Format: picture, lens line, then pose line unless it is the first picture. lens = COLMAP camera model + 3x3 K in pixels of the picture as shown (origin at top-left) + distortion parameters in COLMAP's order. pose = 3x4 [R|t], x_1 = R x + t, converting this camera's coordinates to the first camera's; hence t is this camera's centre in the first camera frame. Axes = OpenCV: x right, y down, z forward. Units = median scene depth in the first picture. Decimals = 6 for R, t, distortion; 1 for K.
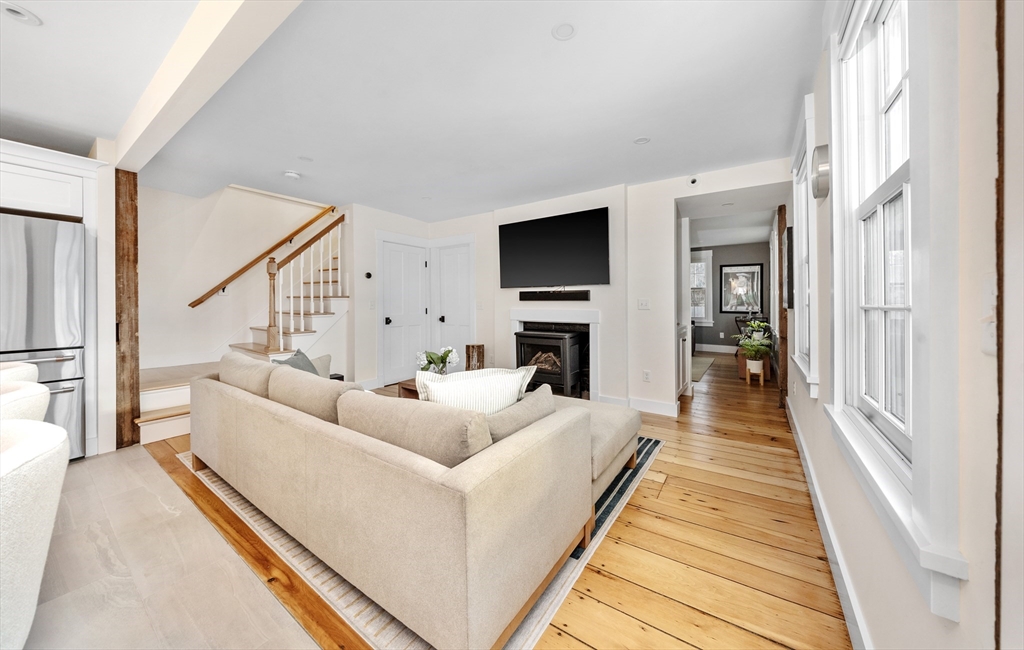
lens RADIAL K [[346.9, 0, 504.7], [0, 346.9, 302.7], [0, 0, 1]] dist [0.007199, 0.000060]
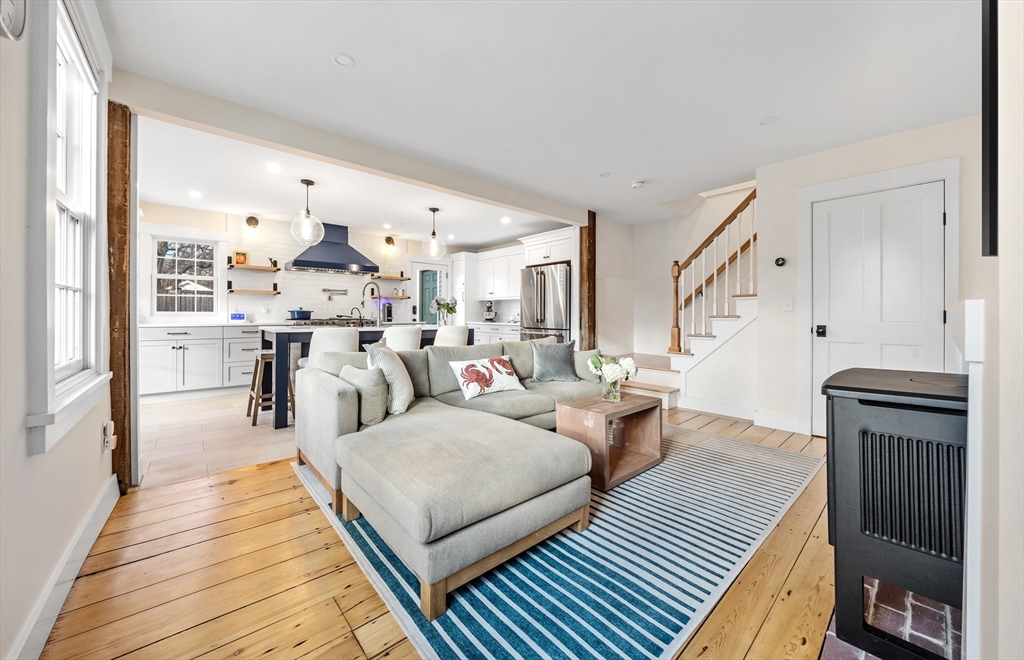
lens RADIAL K [[375.6, 0, 509.1], [0, 375.6, 316.0], [0, 0, 1]] dist [0.018842, -0.000311]
pose [[-0.234510, 0.003242, -0.972108, 0.552487], [-0.002921, 0.999988, 0.004040, 0.031503], [0.972109, 0.003787, -0.234497, 0.790253]]
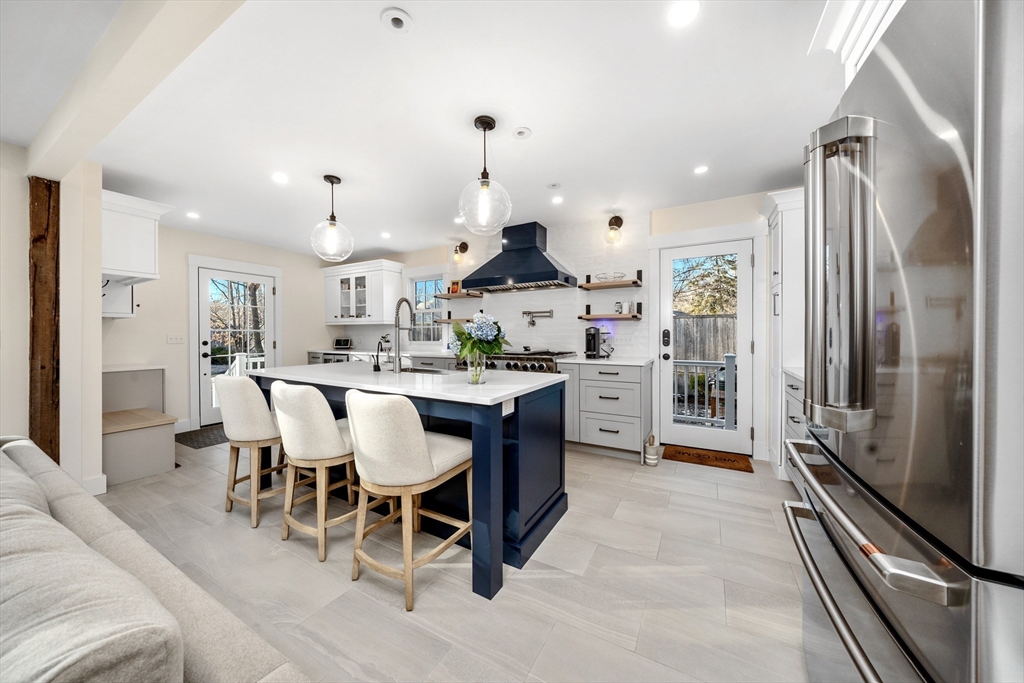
lens RADIAL K [[345.1, 0, 504.8], [0, 345.1, 335.5], [0, 0, 1]] dist [-0.007134, -0.000789]
pose [[-0.995242, 0.003830, -0.097355, -0.603988], [0.003517, 0.999988, 0.003383, 0.000601], [0.097367, 0.003025, -0.995244, 0.770989]]
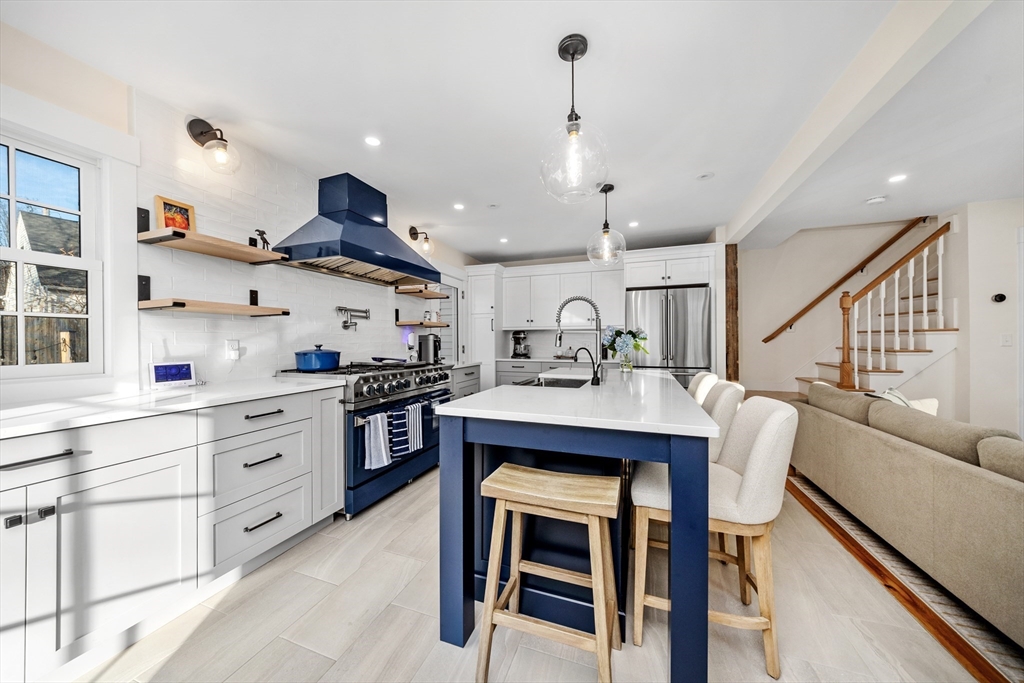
lens RADIAL K [[345.1, 0, 513.7], [0, 345.1, 343.2], [0, 0, 1]] dist [-0.007134, -0.000789]
pose [[0.252029, 0.004274, -0.967710, 0.023680], [0.005783, 0.999966, 0.005923, 0.003337], [0.967702, -0.007089, 0.251995, -0.137798]]
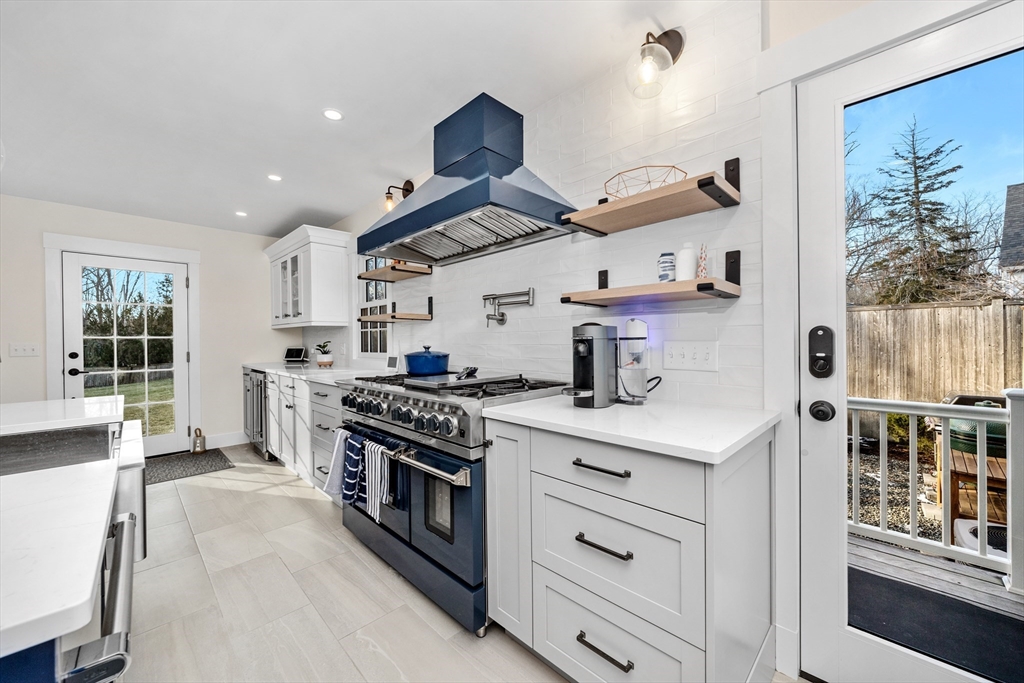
lens RADIAL K [[385.8, 0, 507.6], [0, 385.8, 339.9], [0, 0, 1]] dist [-0.008981, 0.000417]
pose [[-0.985049, 0.010042, 0.171984, -0.907753], [0.010311, 0.999947, 0.000670, -0.001387], [-0.171968, 0.002434, -0.985100, 0.277335]]
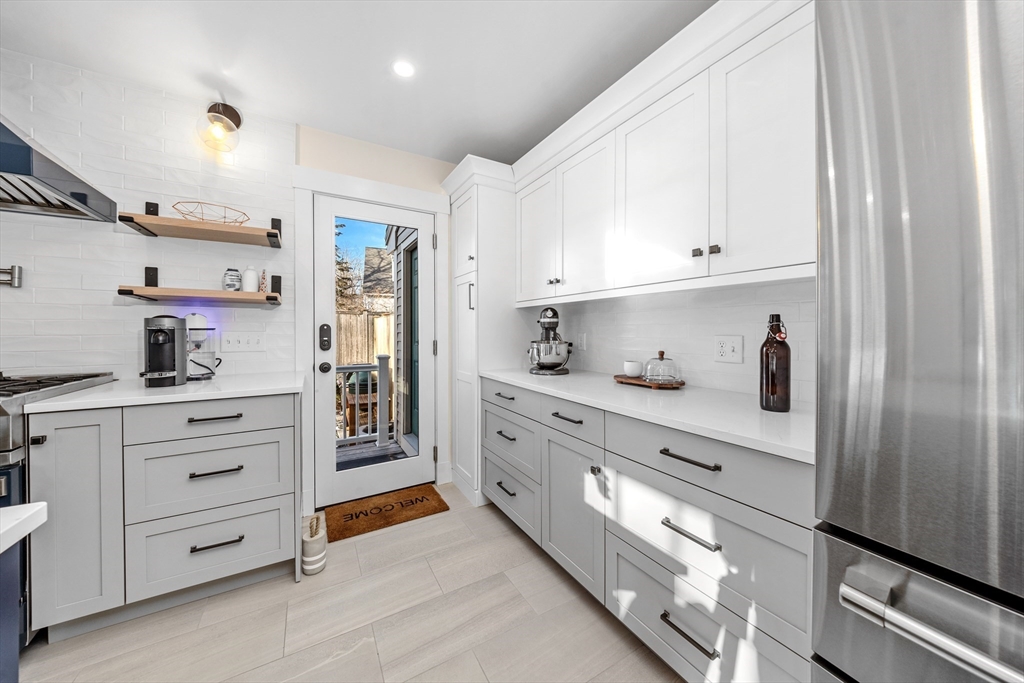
lens RADIAL K [[345.1, 0, 507.6], [0, 345.1, 334.0], [0, 0, 1]] dist [-0.007134, -0.000789]
pose [[-0.412847, 0.007480, -0.910770, -0.722654], [-0.000040, 0.999966, 0.008231, 0.001373], [0.910800, 0.003435, -0.412833, 0.419644]]
